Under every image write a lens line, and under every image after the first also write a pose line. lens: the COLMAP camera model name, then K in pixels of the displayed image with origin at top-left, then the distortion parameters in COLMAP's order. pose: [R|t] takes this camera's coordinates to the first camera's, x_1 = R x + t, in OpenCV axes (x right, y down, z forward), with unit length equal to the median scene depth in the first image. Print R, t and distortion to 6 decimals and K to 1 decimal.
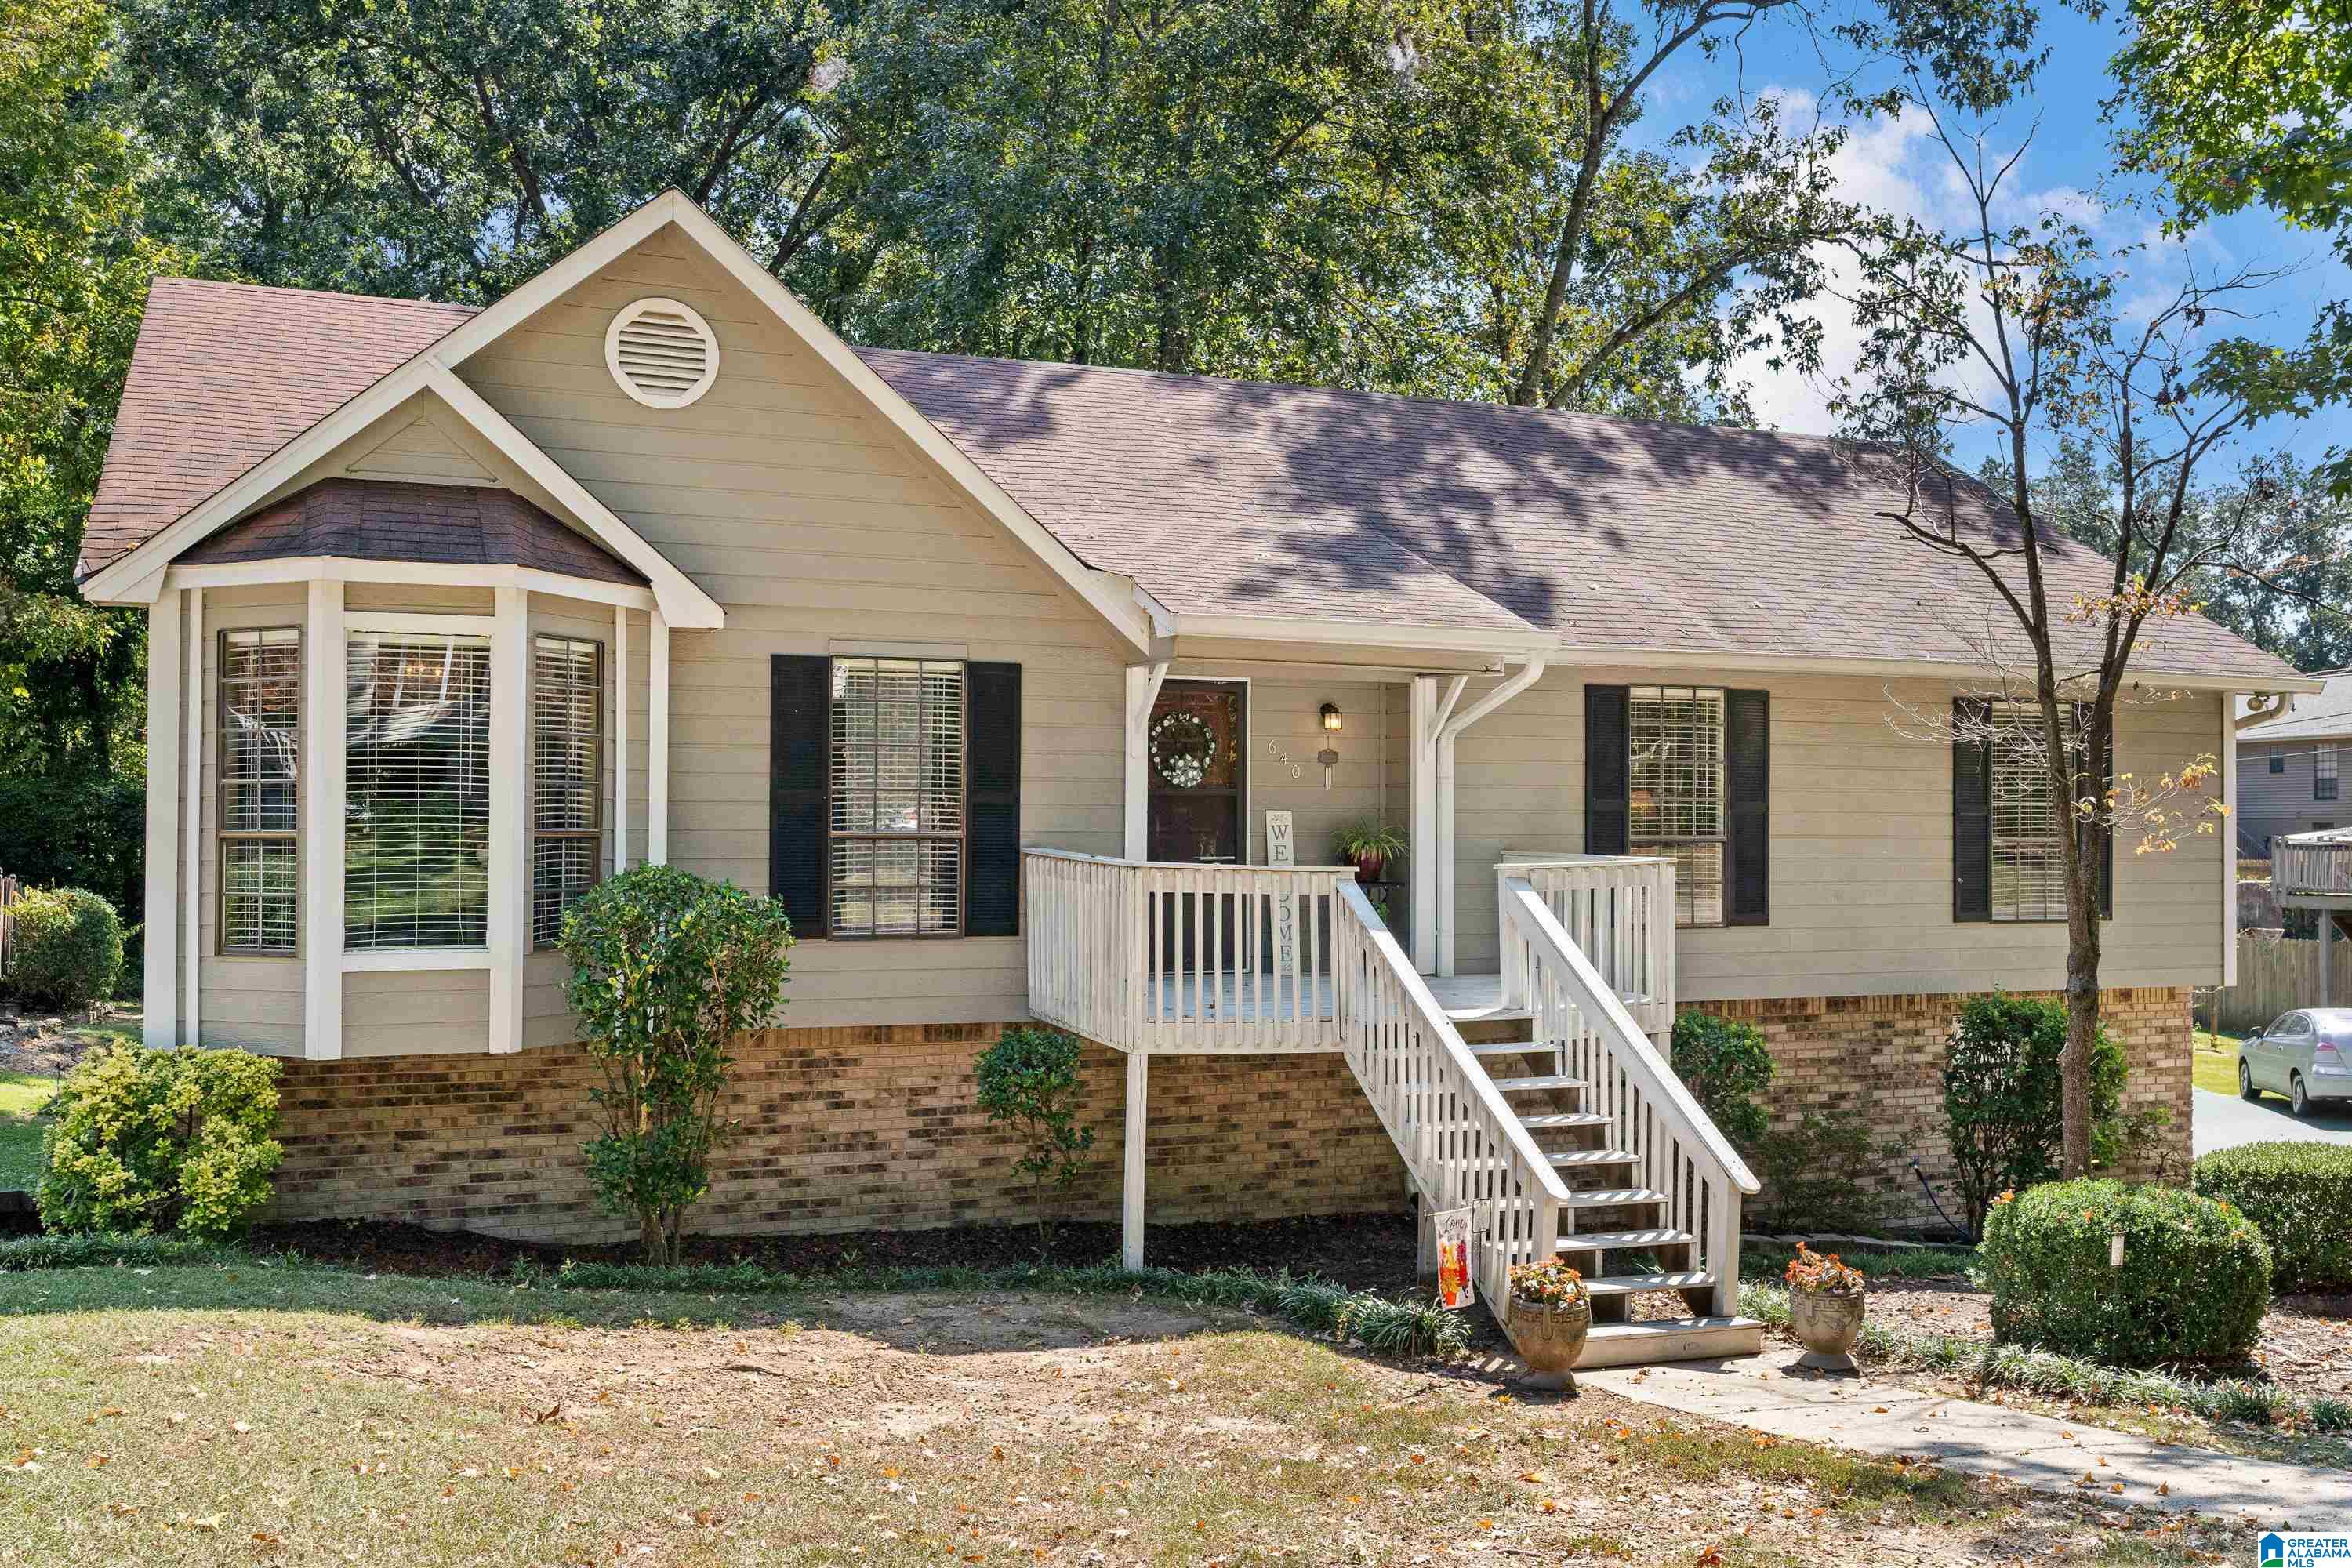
lens RADIAL K [[2000.4, 0, 1175.4], [0, 2000.4, 797.7], [0, 0, 1]] dist [0.001254, -0.005659]
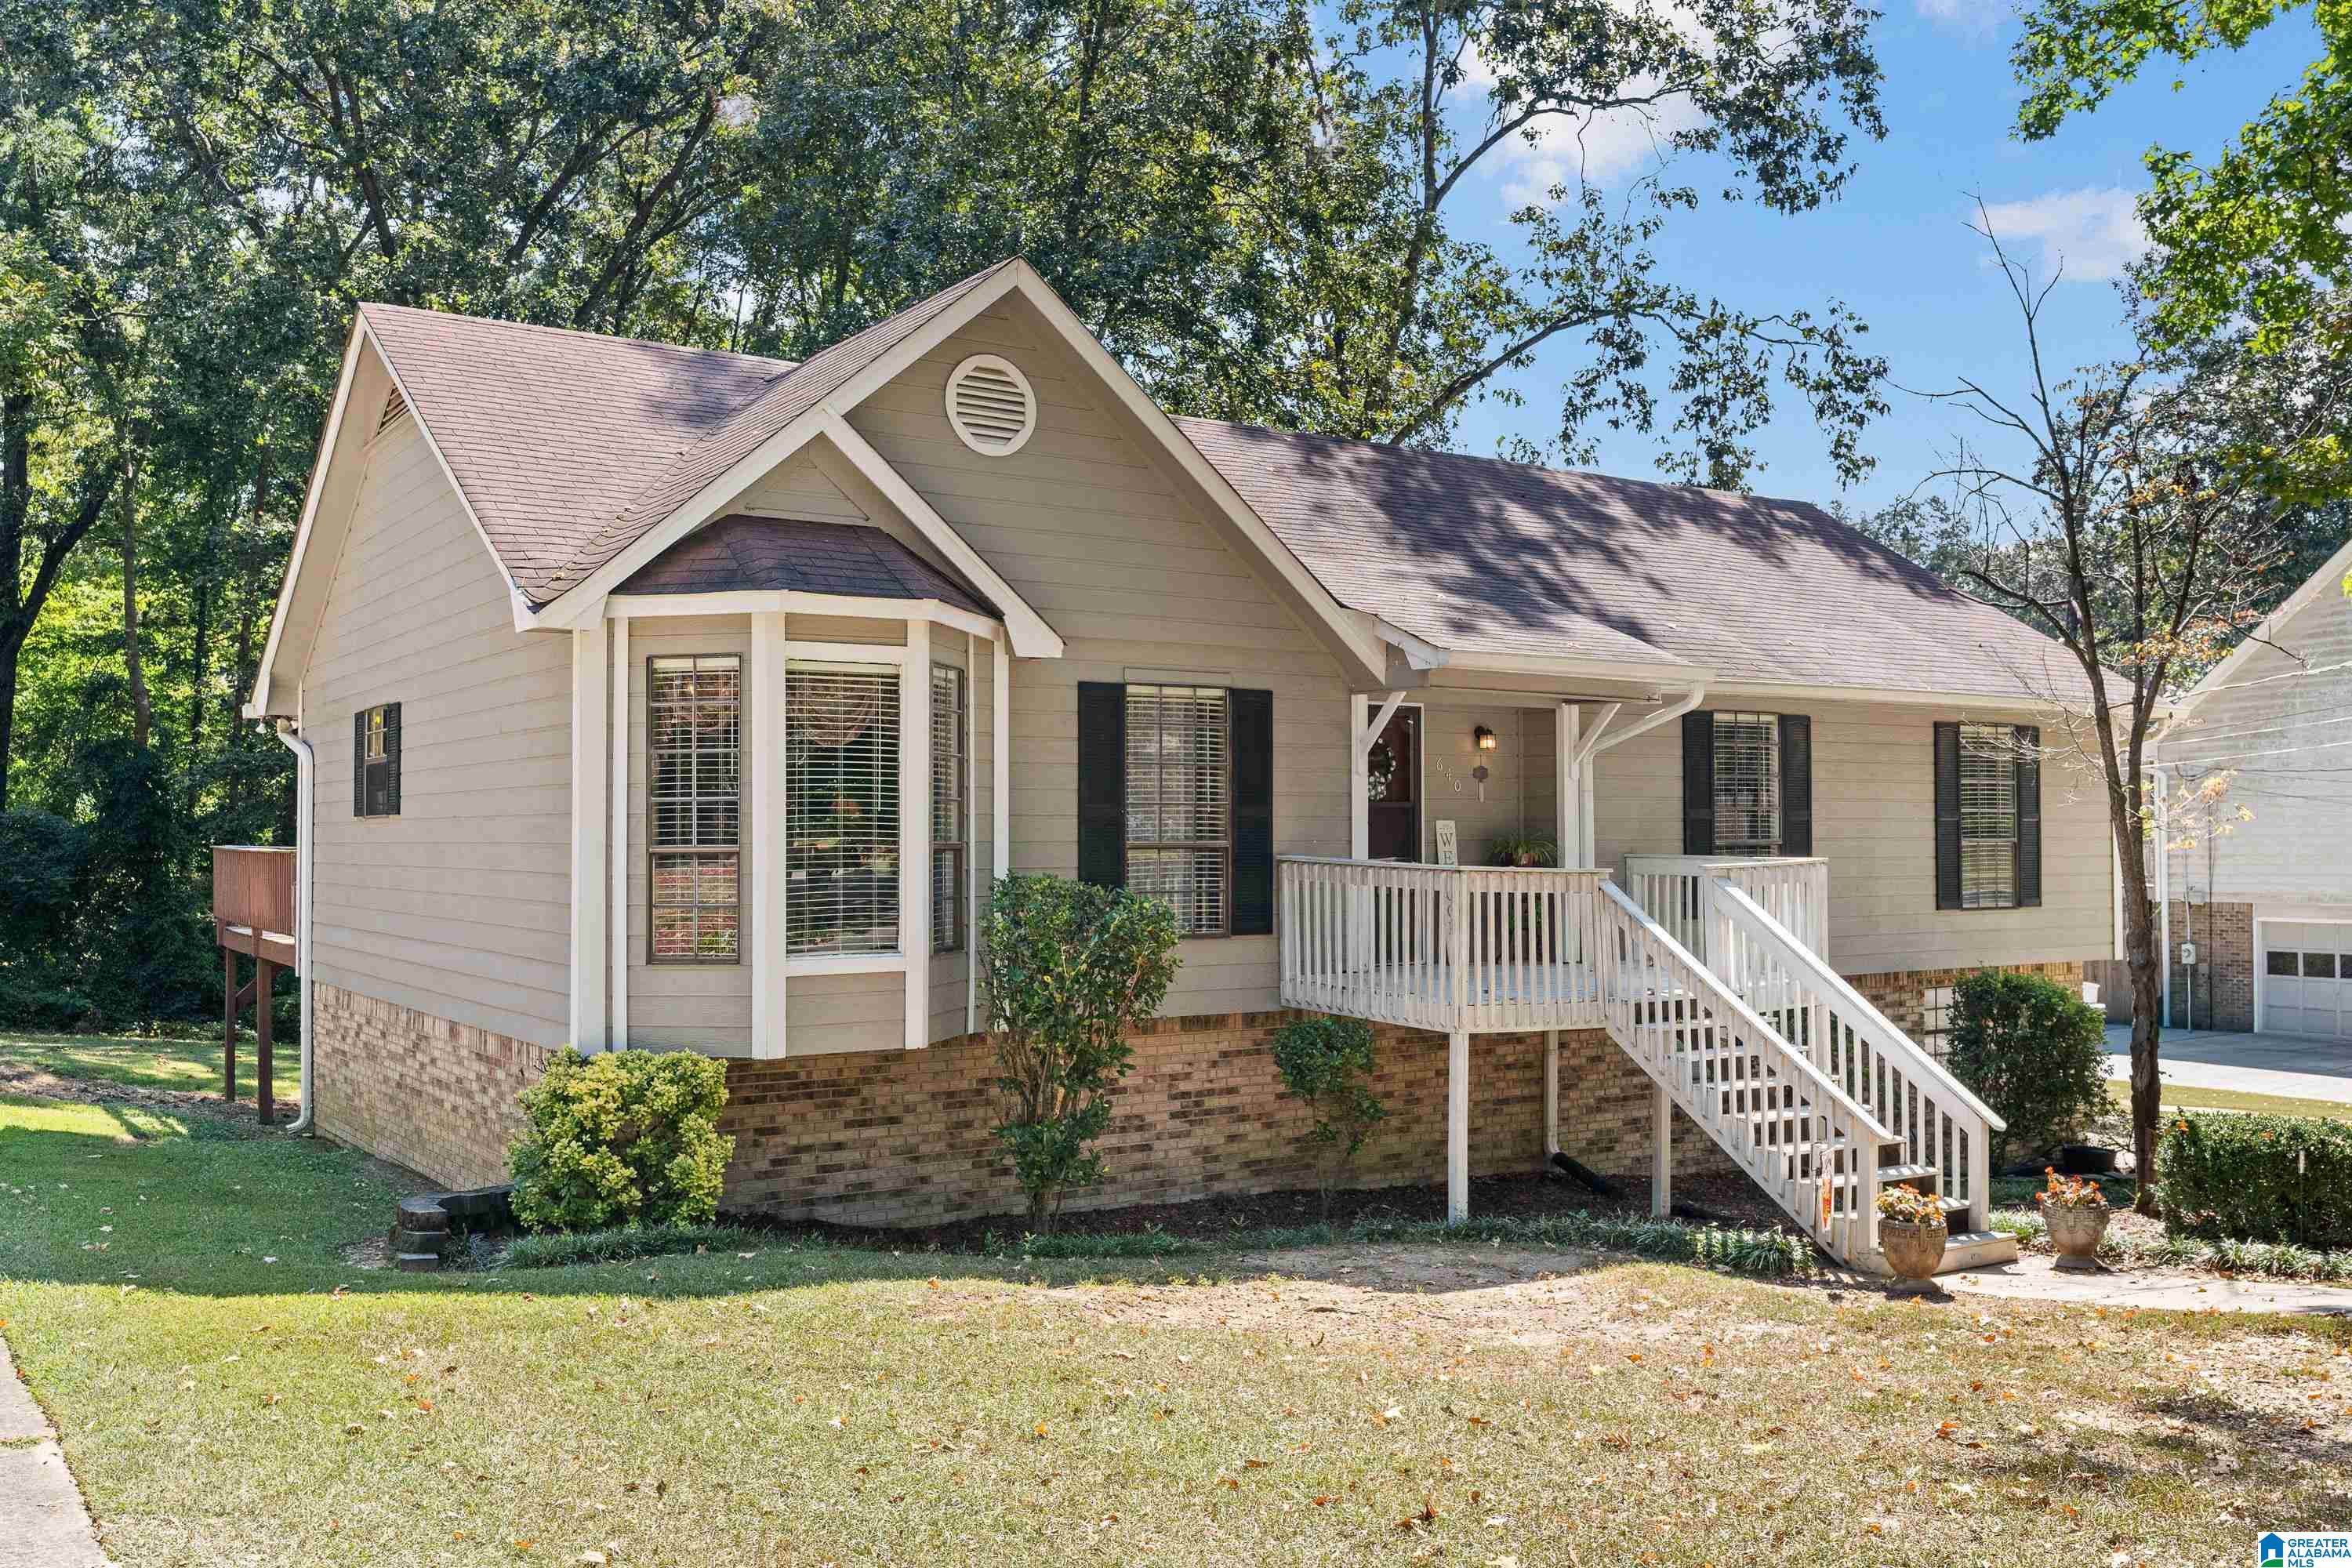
lens RADIAL K [[1939.3, 0, 1176.0], [0, 1939.3, 784.0], [0, 0, 1]] dist [-0.000176, 0.008559]
pose [[0.979814, -0.002676, 0.199893, -0.354236], [0.005020, 0.999924, -0.011221, -0.002957], [-0.199848, 0.011998, 0.979753, -0.052920]]
